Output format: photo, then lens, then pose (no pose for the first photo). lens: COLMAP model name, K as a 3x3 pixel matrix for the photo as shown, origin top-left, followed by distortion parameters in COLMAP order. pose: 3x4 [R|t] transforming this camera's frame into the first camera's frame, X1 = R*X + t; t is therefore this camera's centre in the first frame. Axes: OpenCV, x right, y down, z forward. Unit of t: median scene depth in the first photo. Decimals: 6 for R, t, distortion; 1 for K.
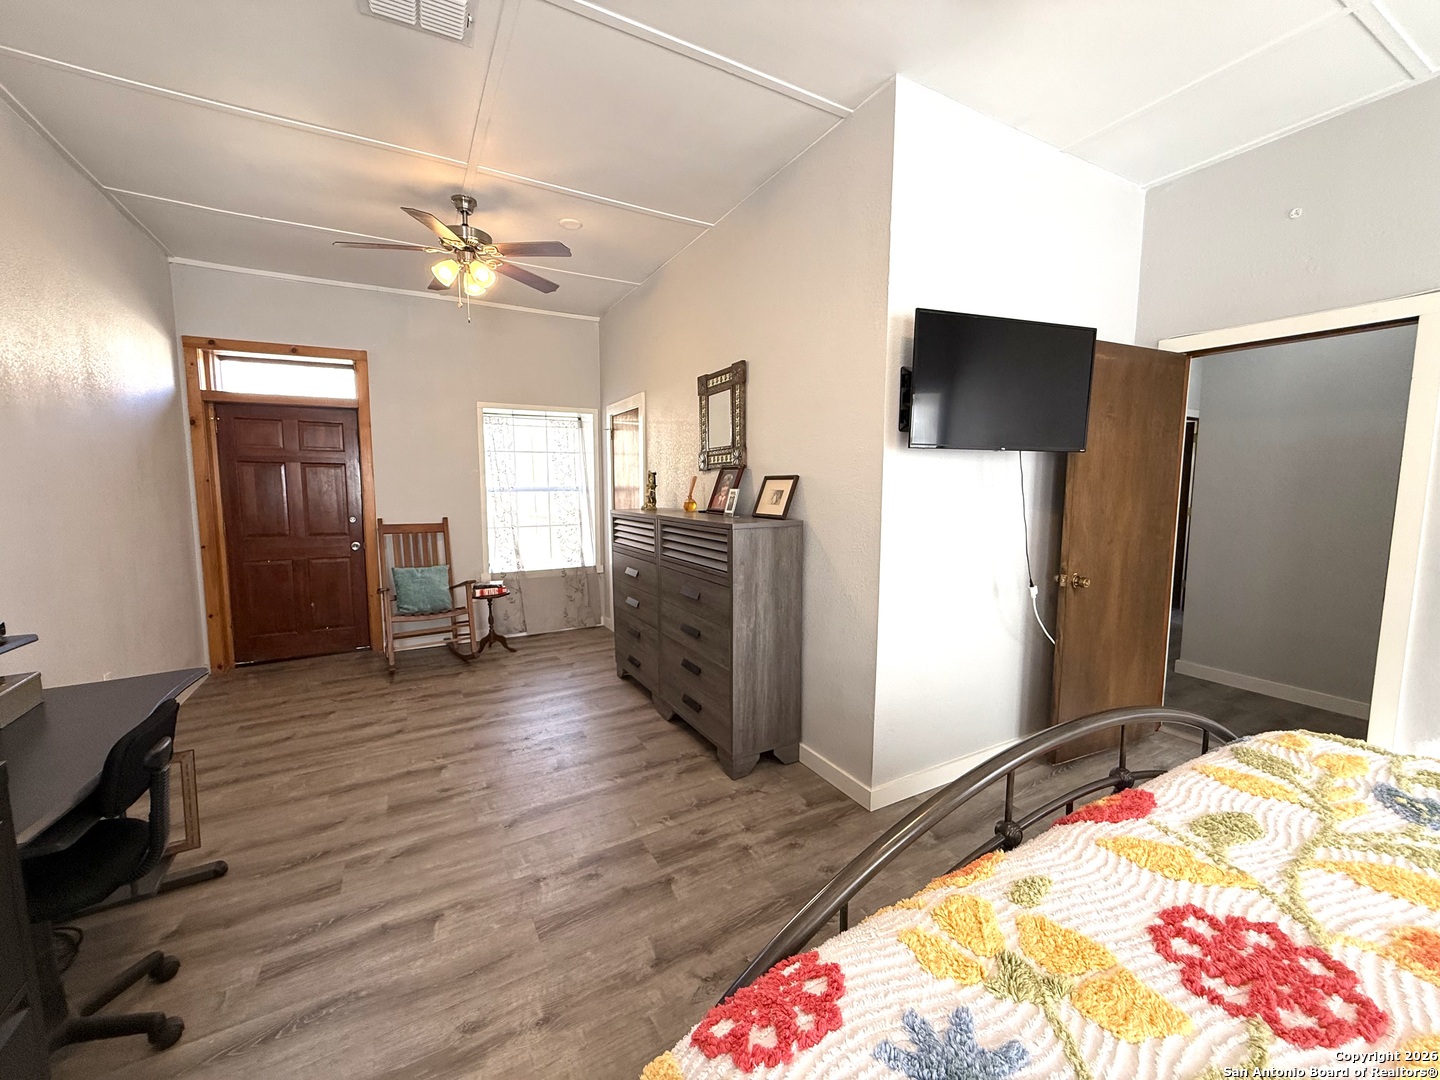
lens RADIAL K [[571.5, 0, 713.5], [0, 571.5, 543.4], [0, 0, 1]] dist [-0.000414, -0.000207]
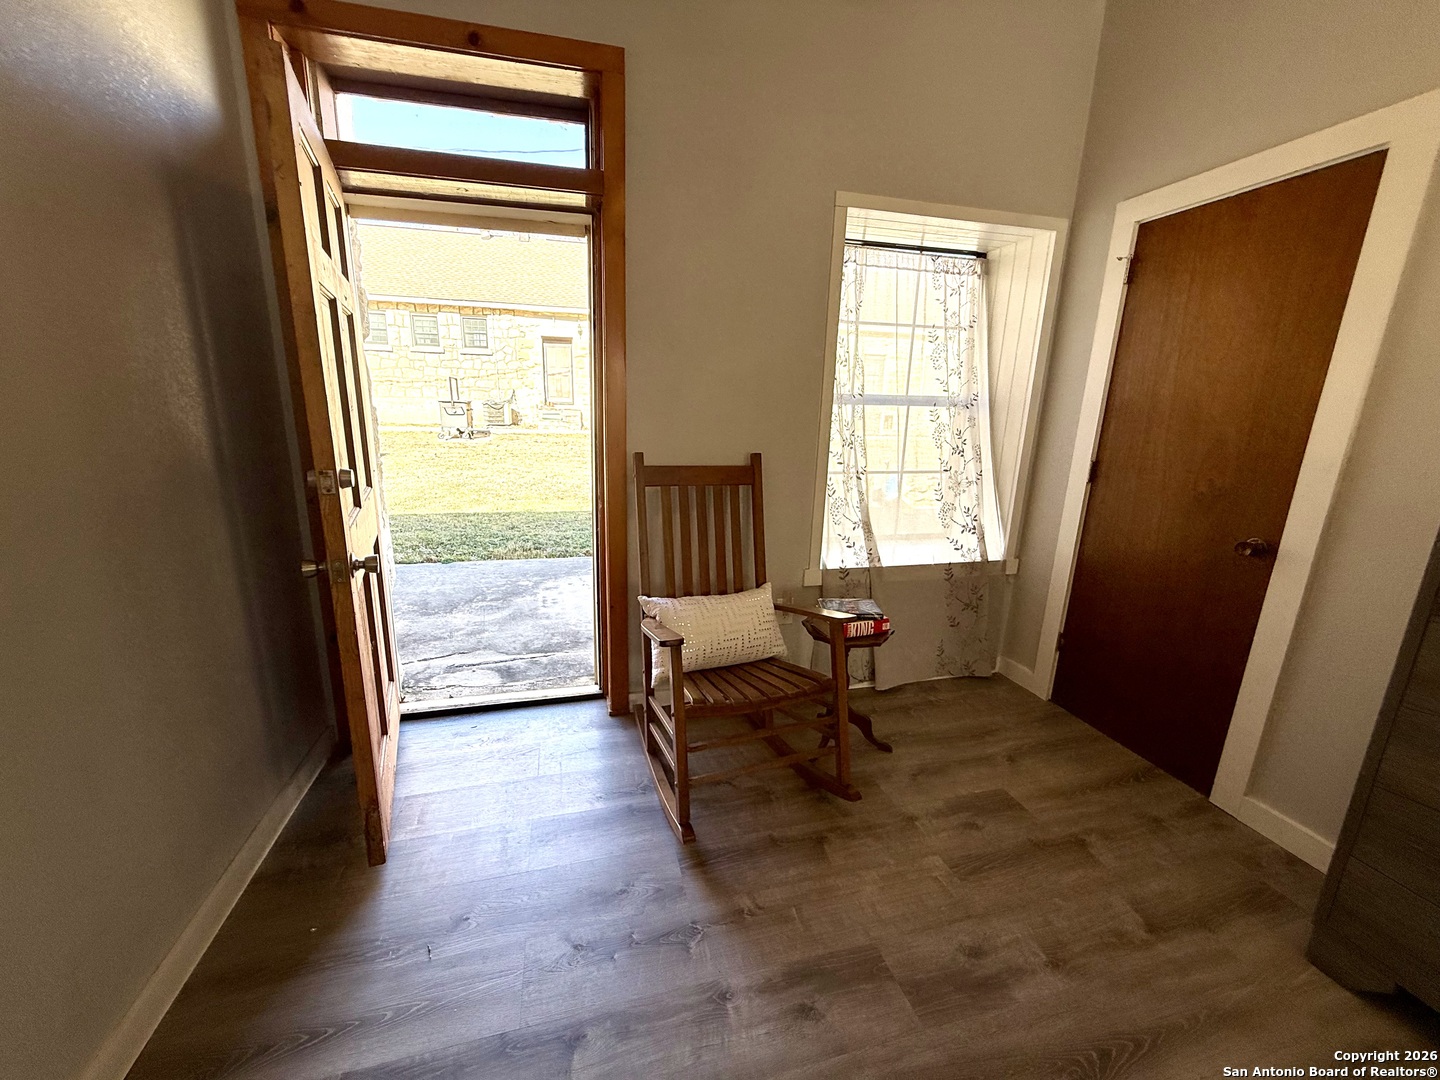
lens RADIAL K [[571.5, 0, 715.9], [0, 571.5, 536.0], [0, 0, 1]] dist [-0.000414, -0.000207]
pose [[0.973270, 0.081355, -0.214771, -0.260294], [-0.052930, 0.989439, 0.134939, -0.026601], [0.223480, -0.119964, 0.967298, 0.348810]]
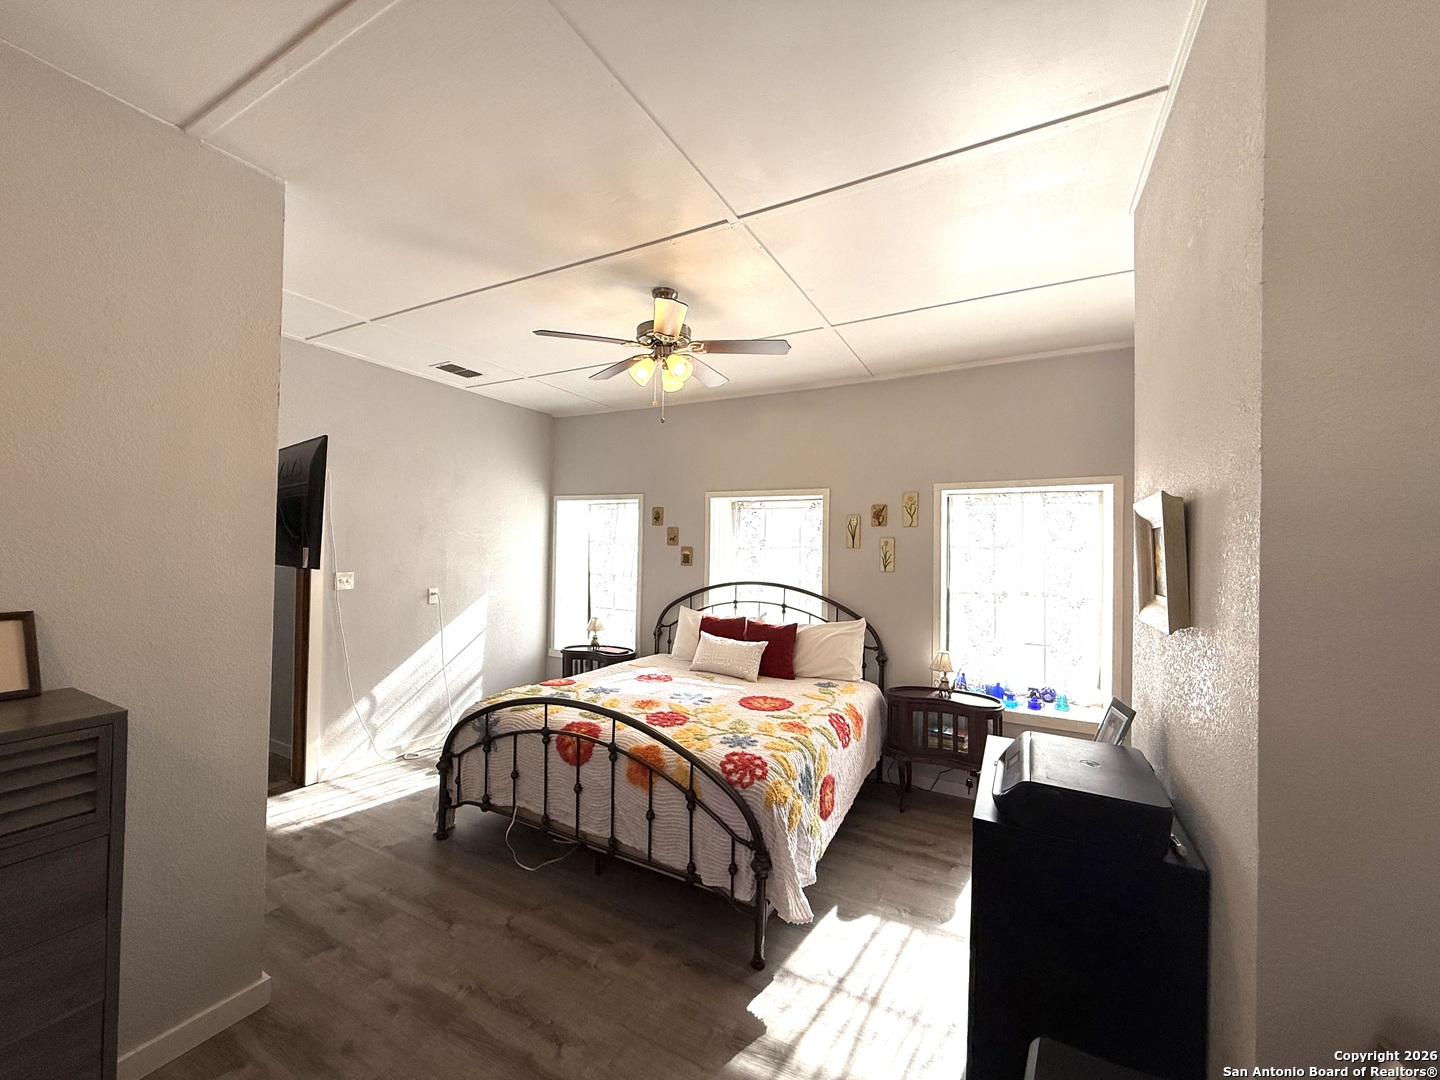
lens RADIAL K [[571.5, 0, 716.3], [0, 571.5, 539.2], [0, 0, 1]] dist [-0.000414, -0.000207]
pose [[-0.546253, 0.003059, 0.837615, -2.734180], [0.070397, 0.996623, 0.042269, -0.672935], [-0.834657, 0.082055, -0.544624, 3.009732]]
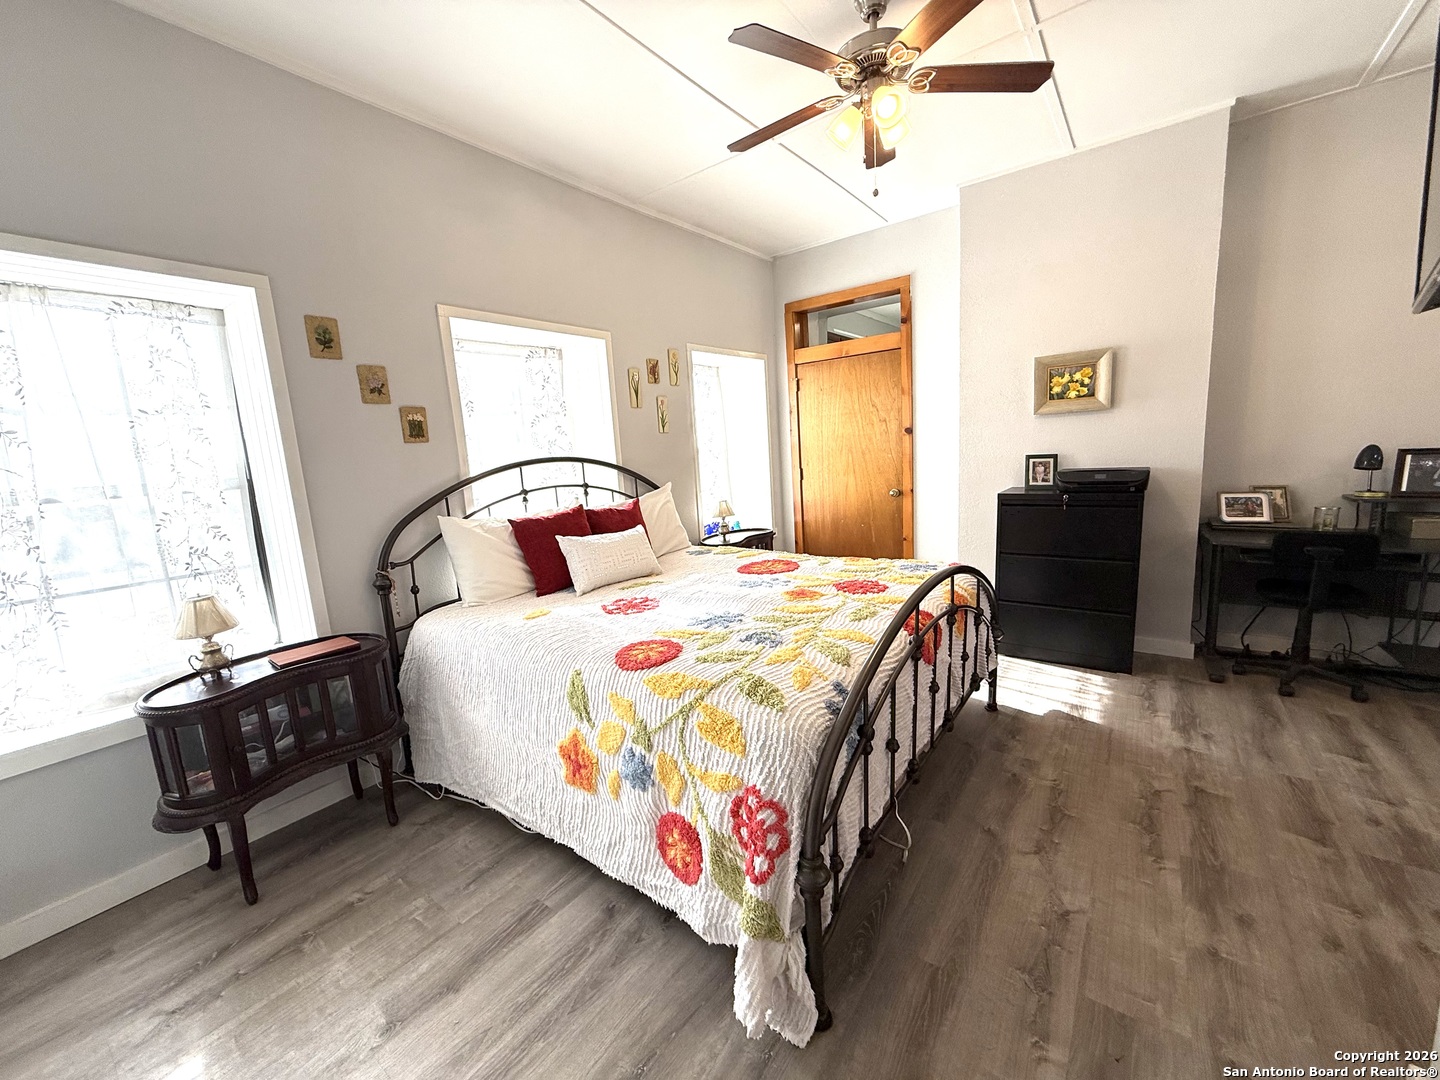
lens RADIAL K [[571.5, 0, 722.3], [0, 571.5, 538.3], [0, 0, 1]] dist [-0.000414, -0.000207]
pose [[-0.907298, 0.125393, -0.401357, 3.200869], [0.019606, 0.966078, 0.257506, -0.392466], [0.420031, 0.225766, -0.878979, 3.773339]]
